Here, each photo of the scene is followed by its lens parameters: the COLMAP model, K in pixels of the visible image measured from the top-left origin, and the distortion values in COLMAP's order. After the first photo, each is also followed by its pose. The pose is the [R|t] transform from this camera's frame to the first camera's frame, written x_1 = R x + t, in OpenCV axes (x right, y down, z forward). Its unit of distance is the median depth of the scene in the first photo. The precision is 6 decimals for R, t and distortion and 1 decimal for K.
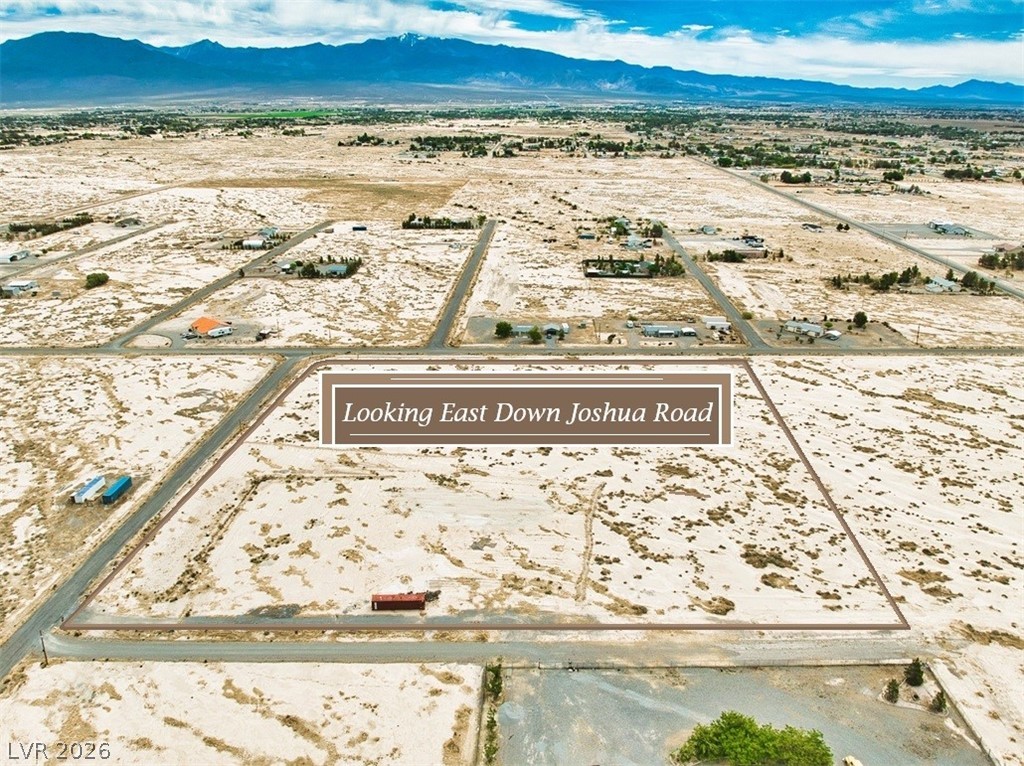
lens RADIAL K [[765.0, 0, 515.9], [0, 765.0, 386.7], [0, 0, 1]] dist [-0.039811, -0.007074]
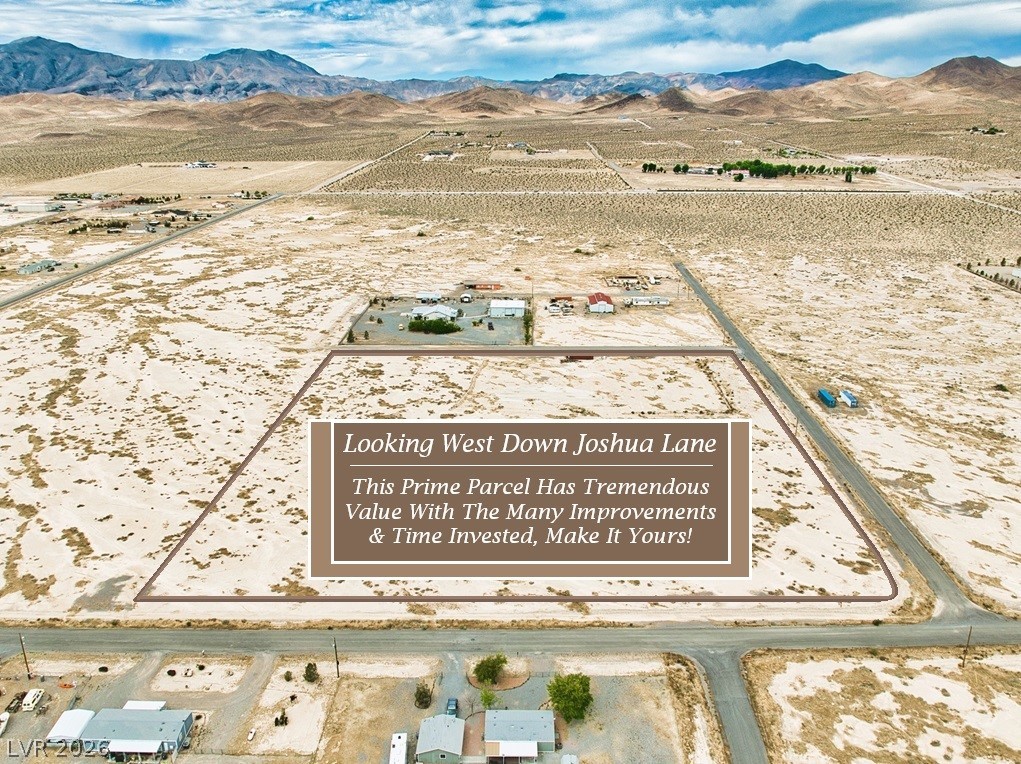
lens RADIAL K [[771.4, 0, 513.8], [0, 771.4, 384.4], [0, 0, 1]] dist [-0.045805, 0.002622]
pose [[-0.999911, -0.004022, -0.012752, 0.029460], [-0.011383, 0.756350, 0.654068, -0.703177], [0.007014, 0.654155, -0.756328, 1.874341]]
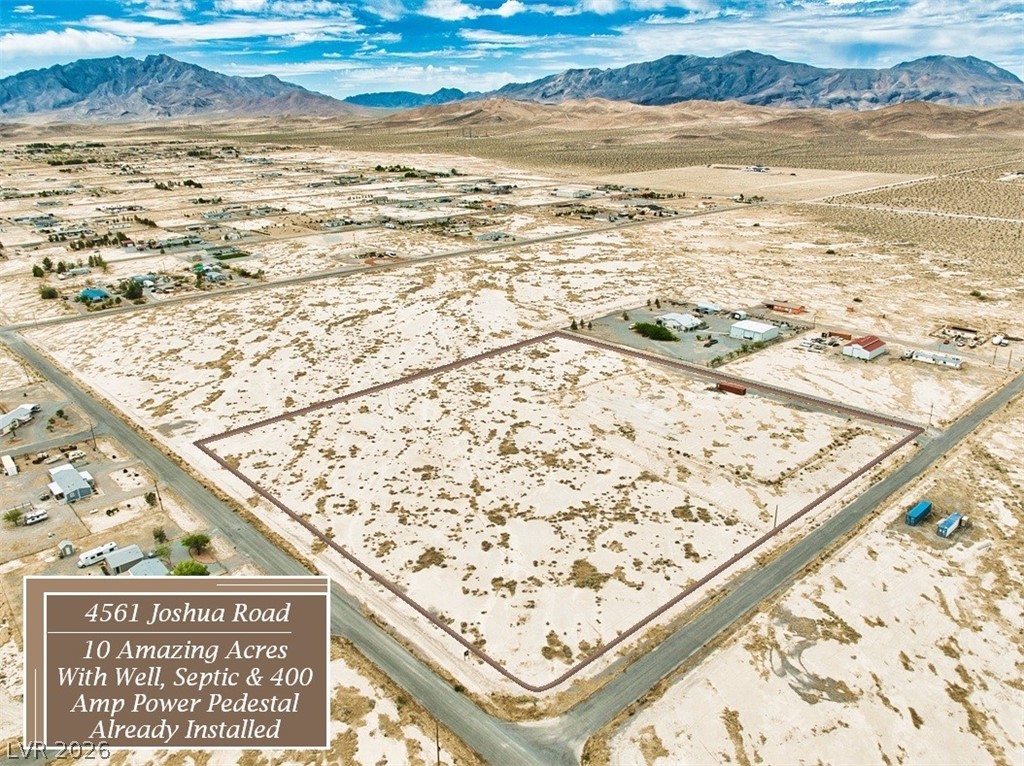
lens RADIAL K [[736.7, 0, 510.1], [0, 736.7, 410.0], [0, 0, 1]] dist [-0.034359, -0.007098]
pose [[-0.694298, -0.268607, 0.667682, -0.705186], [0.260053, 0.771420, 0.580761, -0.597830], [-0.671060, 0.576854, -0.465744, 1.604592]]
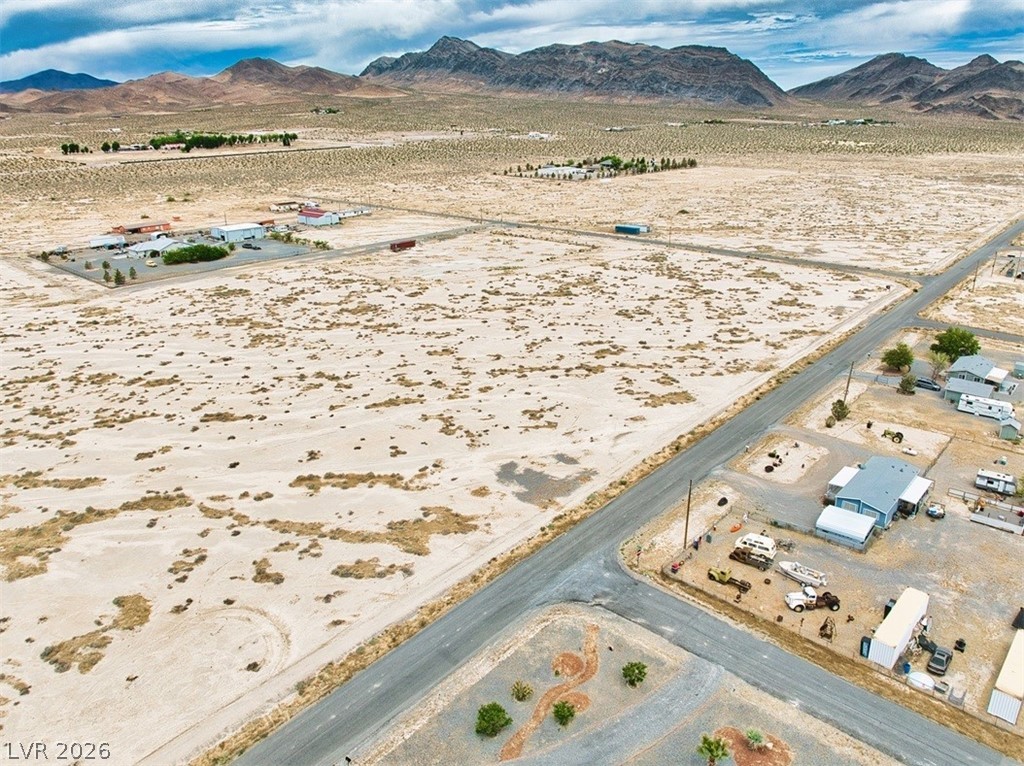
lens RADIAL K [[750.9, 0, 515.1], [0, 750.9, 384.7], [0, 0, 1]] dist [-0.036377, -0.008170]
pose [[-0.651720, 0.264964, -0.710672, 0.768948], [-0.260611, 0.801714, 0.537900, -0.360505], [0.712280, 0.535769, -0.453441, 1.616794]]
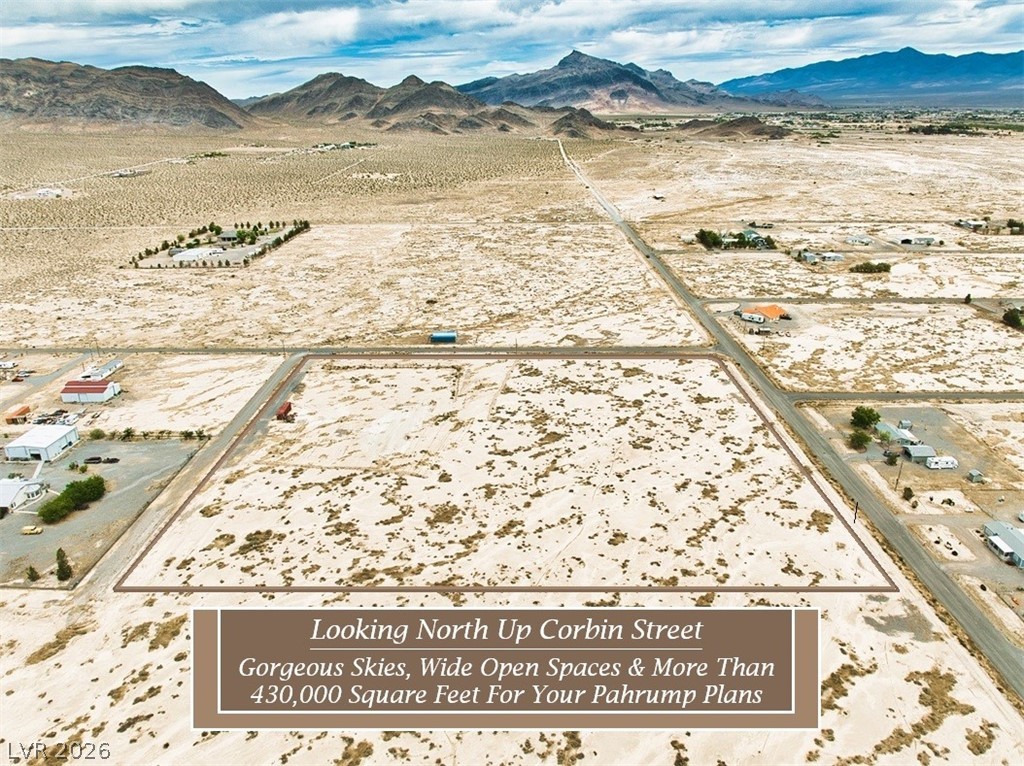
lens RADIAL K [[735.4, 0, 515.4], [0, 735.4, 411.7], [0, 0, 1]] dist [-0.032052, -0.008774]
pose [[-0.006731, 0.381460, -0.924361, 0.984624], [-0.333638, 0.870557, 0.361686, -0.346558], [0.942677, 0.310836, 0.121410, 0.947203]]
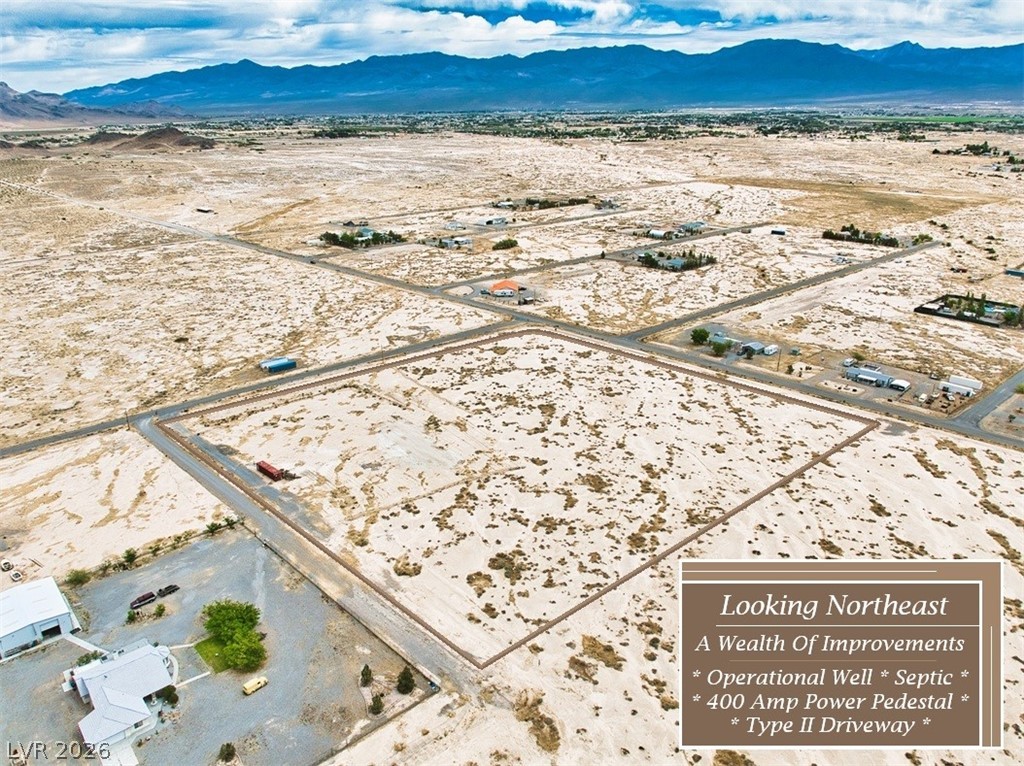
lens RADIAL K [[742.3, 0, 515.9], [0, 742.3, 400.3], [0, 0, 1]] dist [-0.035973, -0.006133]
pose [[0.694781, 0.255760, -0.672210, 0.761210], [-0.240066, 0.963501, 0.118462, -0.081283], [0.677973, 0.079069, 0.730822, 0.228528]]
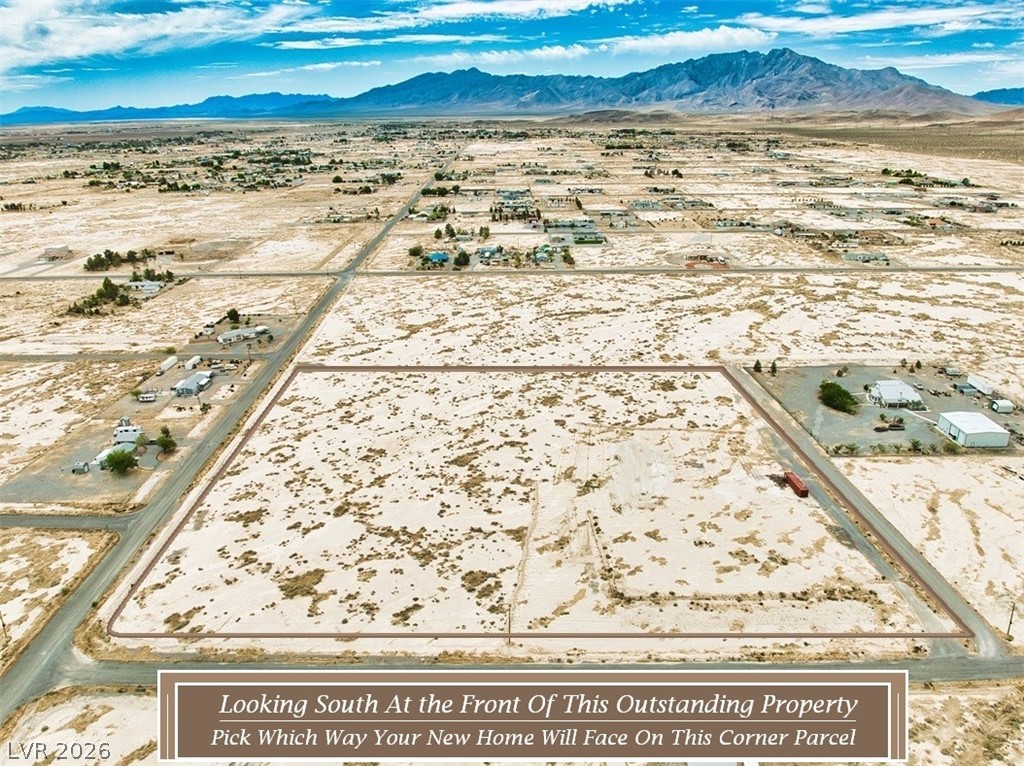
lens RADIAL K [[735.4, 0, 515.4], [0, 735.4, 411.7], [0, 0, 1]] dist [-0.032052, -0.008774]
pose [[-0.033276, -0.383164, 0.923081, -0.936065], [0.360380, 0.856861, 0.368668, -0.349569], [-0.932212, 0.344928, 0.109572, 0.938546]]
